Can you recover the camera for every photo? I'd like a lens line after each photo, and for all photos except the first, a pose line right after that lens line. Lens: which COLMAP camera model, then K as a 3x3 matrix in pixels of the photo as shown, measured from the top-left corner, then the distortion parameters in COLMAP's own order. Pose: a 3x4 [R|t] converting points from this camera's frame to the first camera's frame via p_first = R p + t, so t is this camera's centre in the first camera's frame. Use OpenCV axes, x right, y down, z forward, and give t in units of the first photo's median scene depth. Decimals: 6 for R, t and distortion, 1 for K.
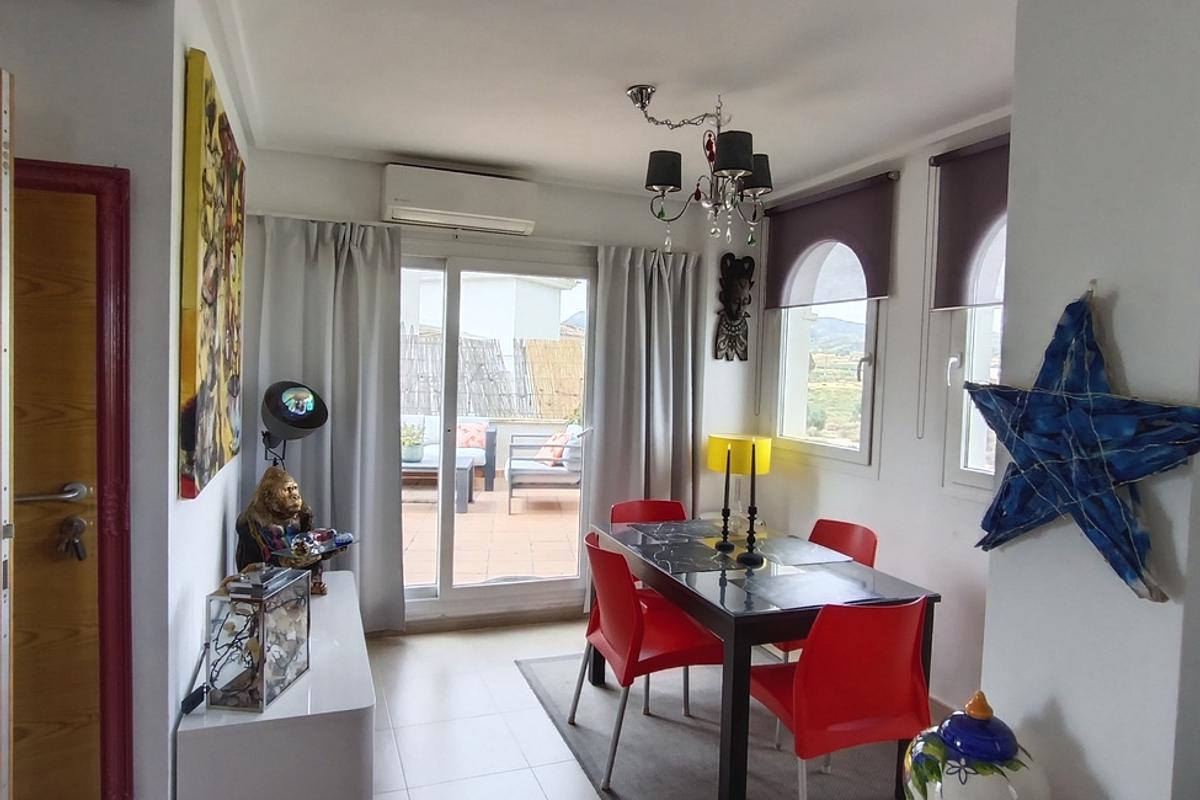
lens RADIAL K [[717.7, 0, 600.0], [0, 717.7, 400.0], [0, 0, 1]] dist [-0.000552, -0.000165]
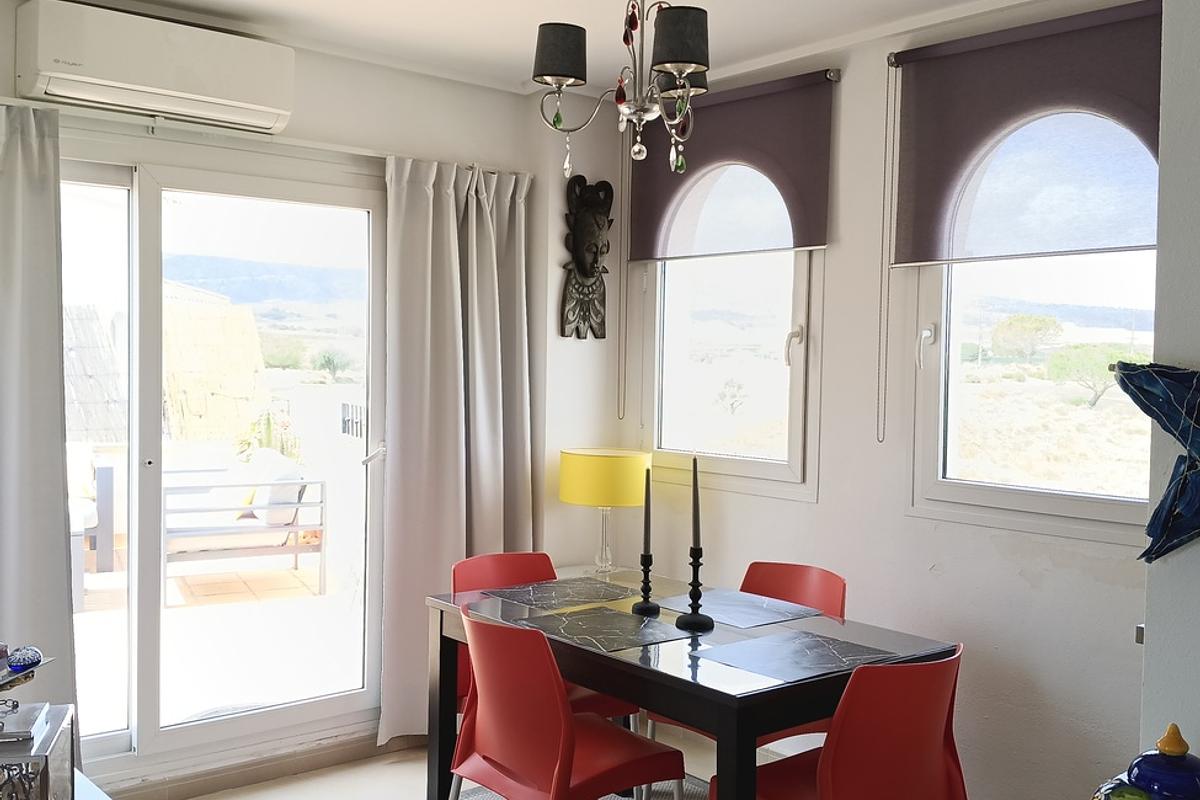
lens RADIAL K [[1172.9, 0, 601.6], [0, 1172.9, 418.5], [0, 0, 1]] dist [0.155796, -0.232700]
pose [[0.945327, -0.034351, 0.324311, -0.178430], [0.029598, 0.999370, 0.019581, -0.001739], [-0.324779, -0.008911, 0.945748, -0.040965]]
